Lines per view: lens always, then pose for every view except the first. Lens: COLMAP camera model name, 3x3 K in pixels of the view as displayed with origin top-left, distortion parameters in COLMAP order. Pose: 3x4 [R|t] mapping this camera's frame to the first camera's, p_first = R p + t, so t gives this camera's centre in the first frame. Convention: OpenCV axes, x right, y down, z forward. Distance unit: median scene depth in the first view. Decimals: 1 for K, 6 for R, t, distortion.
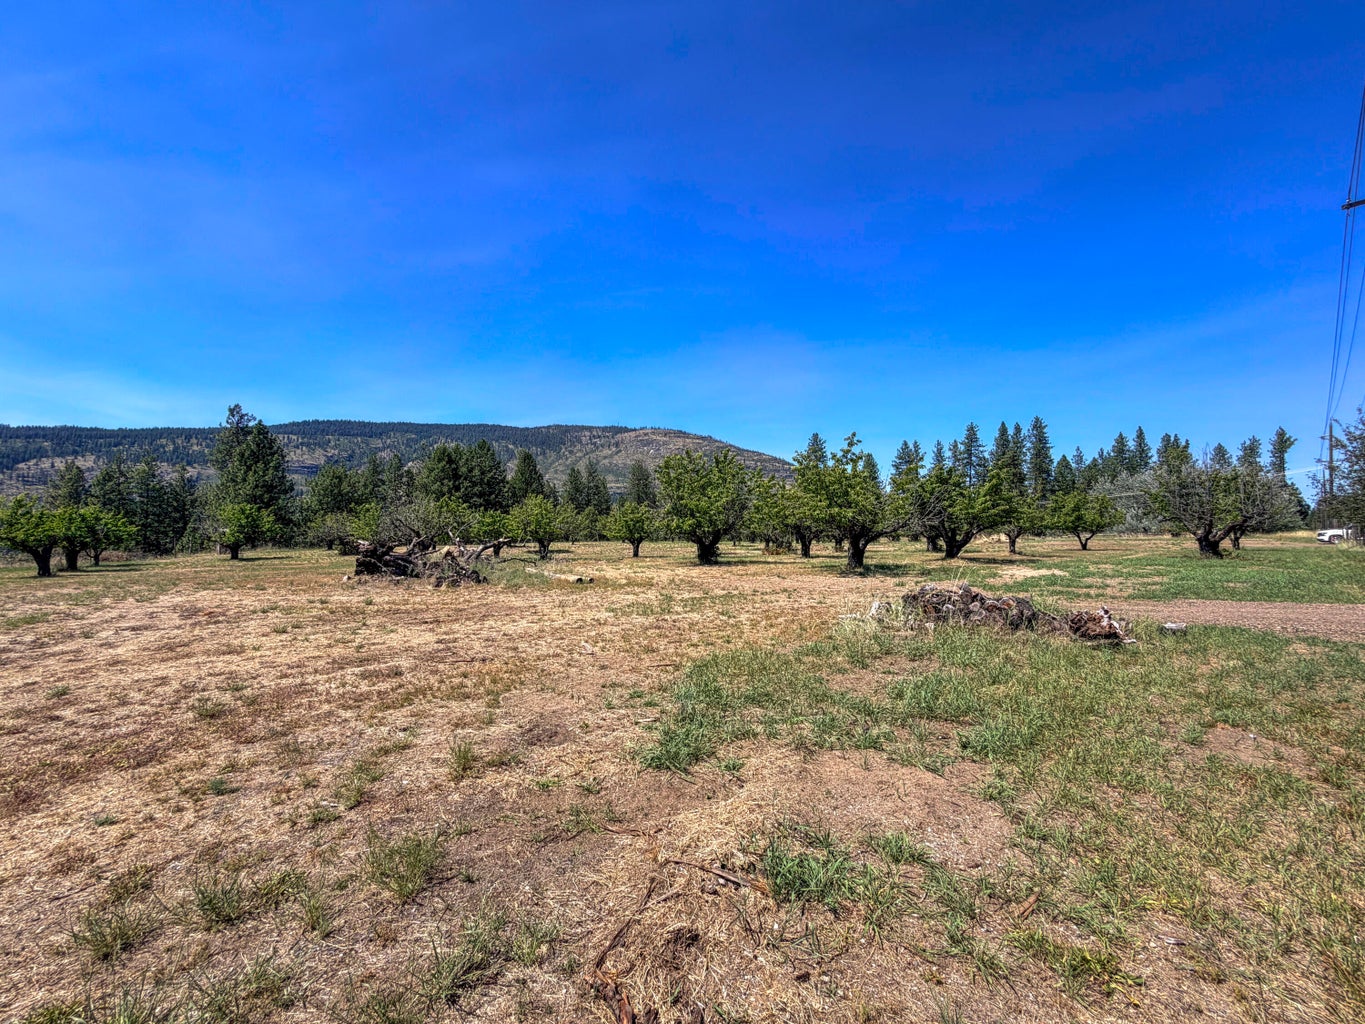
lens RADIAL K [[545.8, 0, 678.1], [0, 545.8, 526.1], [0, 0, 1]] dist [0.000052, 0.000379]
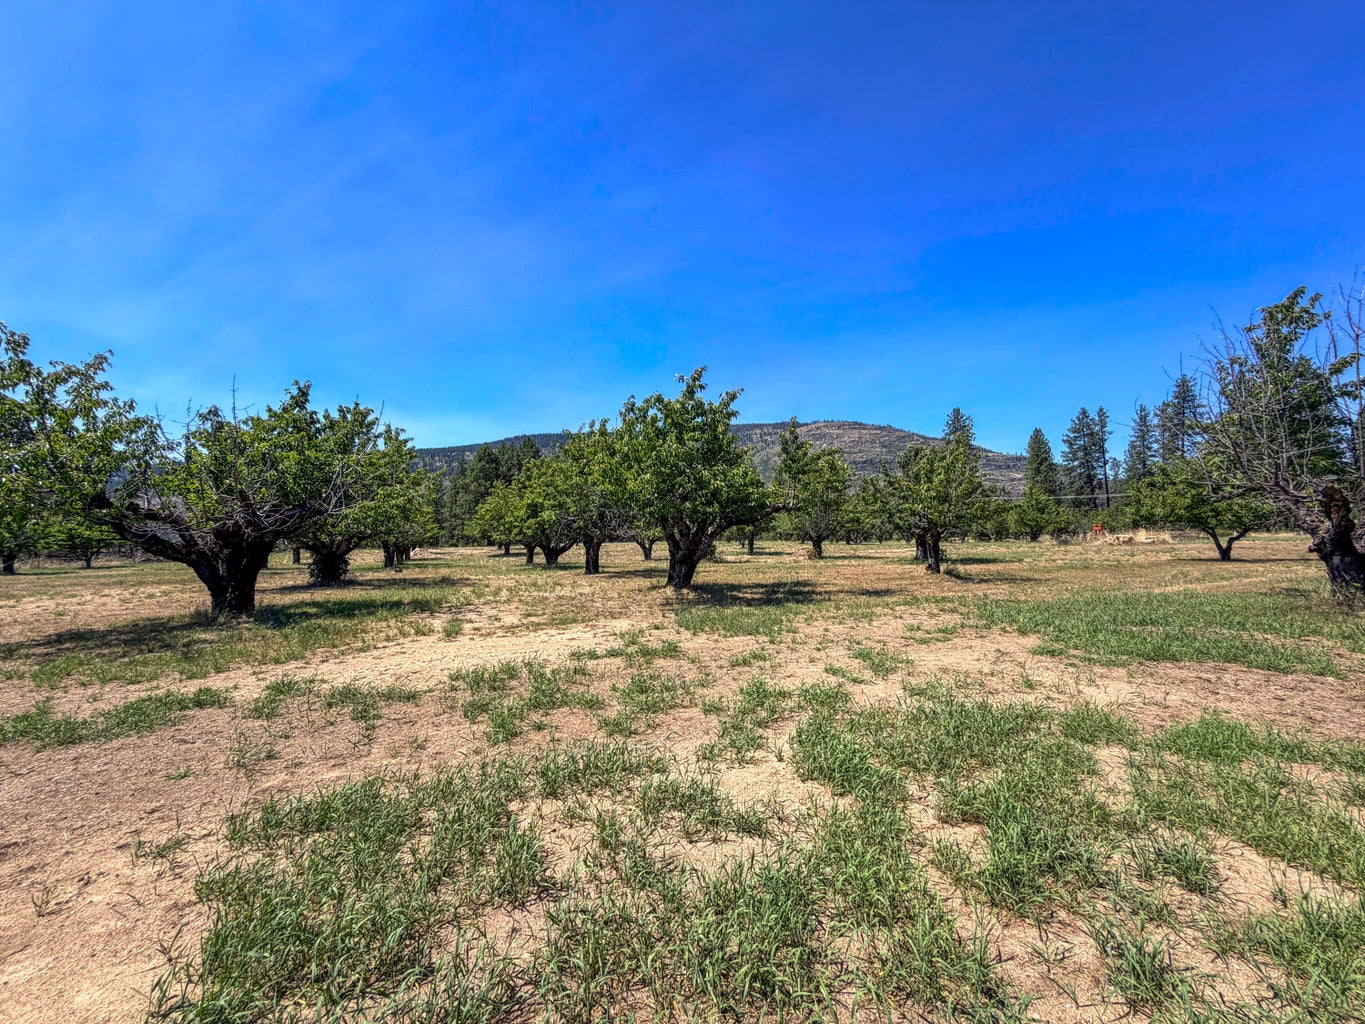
lens RADIAL K [[545.8, 0, 681.4], [0, 545.8, 515.5], [0, 0, 1]] dist [0.000052, 0.000379]
pose [[0.950196, -0.017860, -0.311142, 0.107894], [0.013154, 0.999765, -0.017215, 0.000599], [0.311377, 0.012264, 0.950207, 0.086518]]
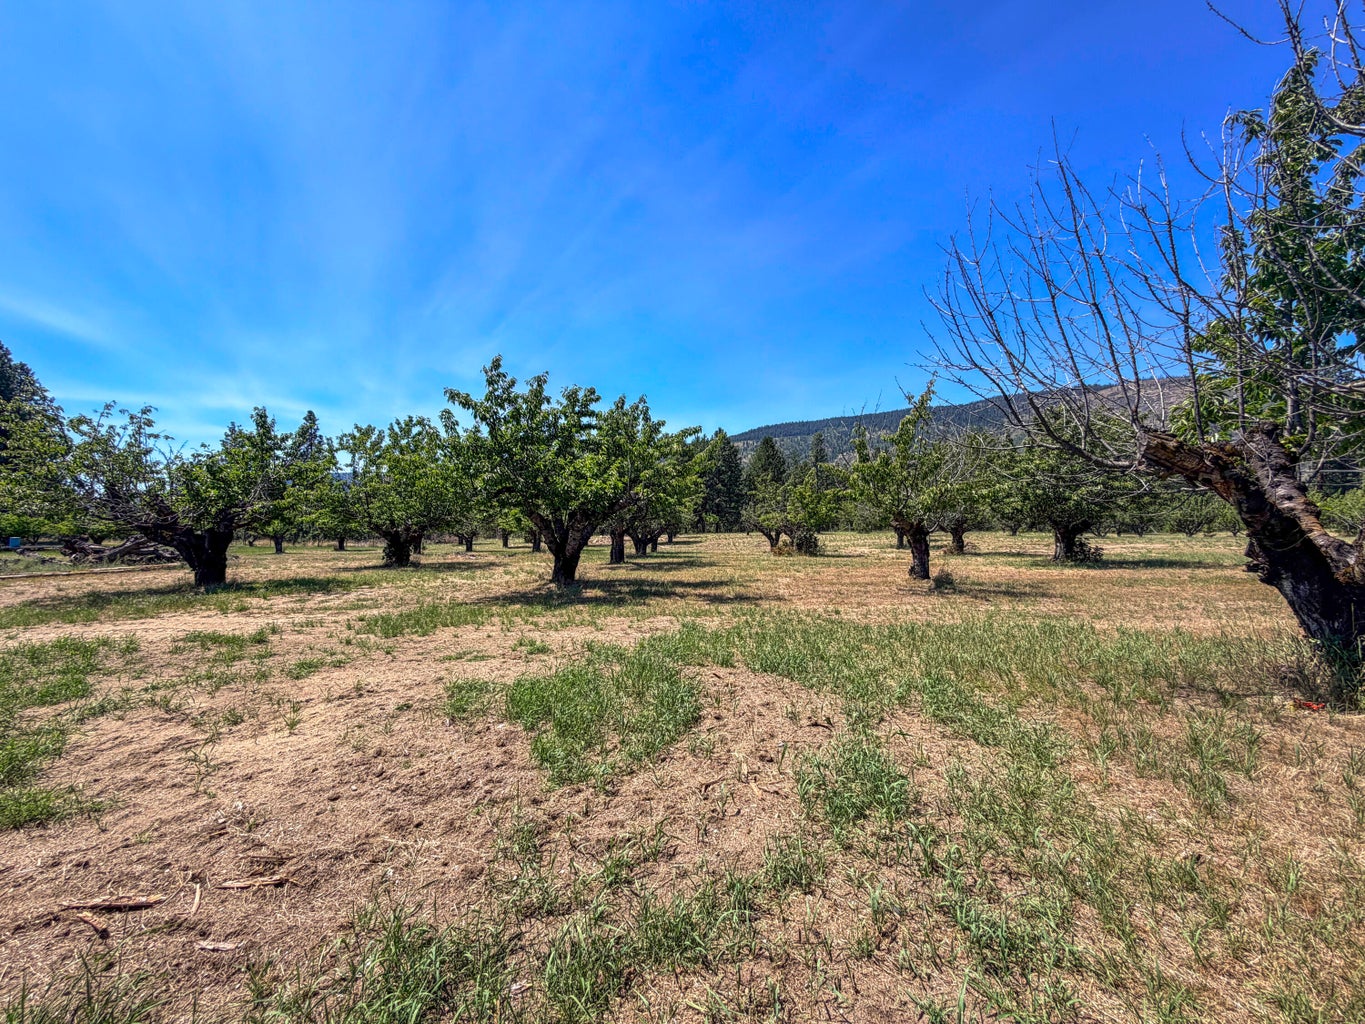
lens RADIAL K [[545.8, 0, 682.0], [0, 545.8, 504.6], [0, 0, 1]] dist [0.000052, 0.000379]
pose [[0.724891, -0.028006, -0.688294, 0.149087], [0.017769, 0.999601, -0.021959, 0.000710], [0.688635, 0.003687, 0.725099, 0.119341]]
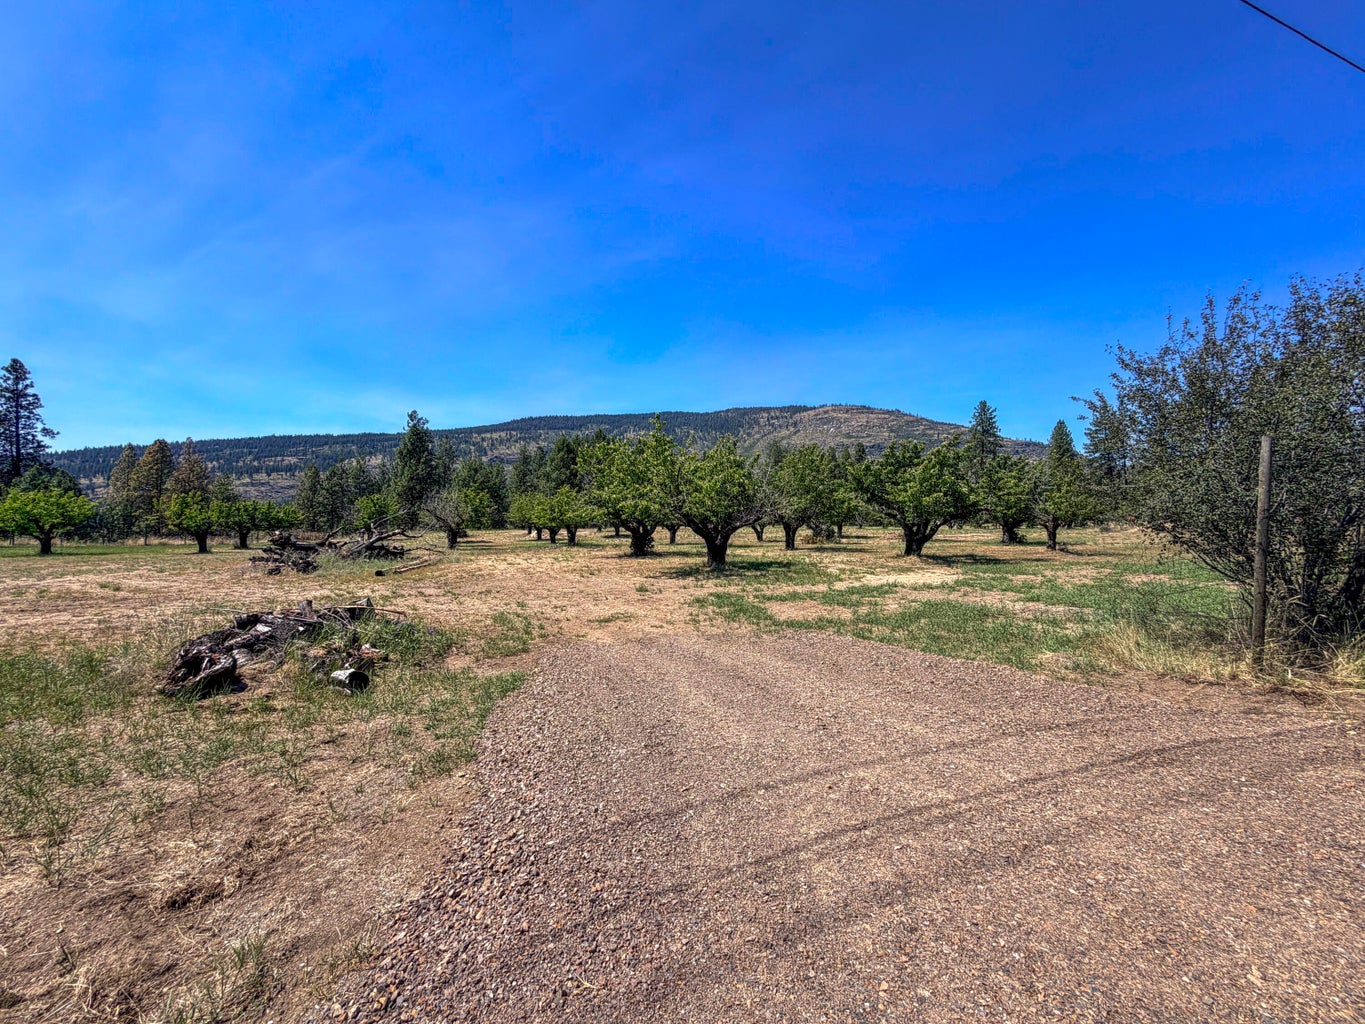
lens RADIAL K [[545.8, 0, 679.1], [0, 545.8, 519.4], [0, 0, 1]] dist [0.000052, 0.000379]
pose [[0.946897, 0.001939, -0.321531, 0.070823], [0.004998, 0.999772, 0.020750, -0.002133], [0.321498, -0.021255, 0.946672, 0.018889]]
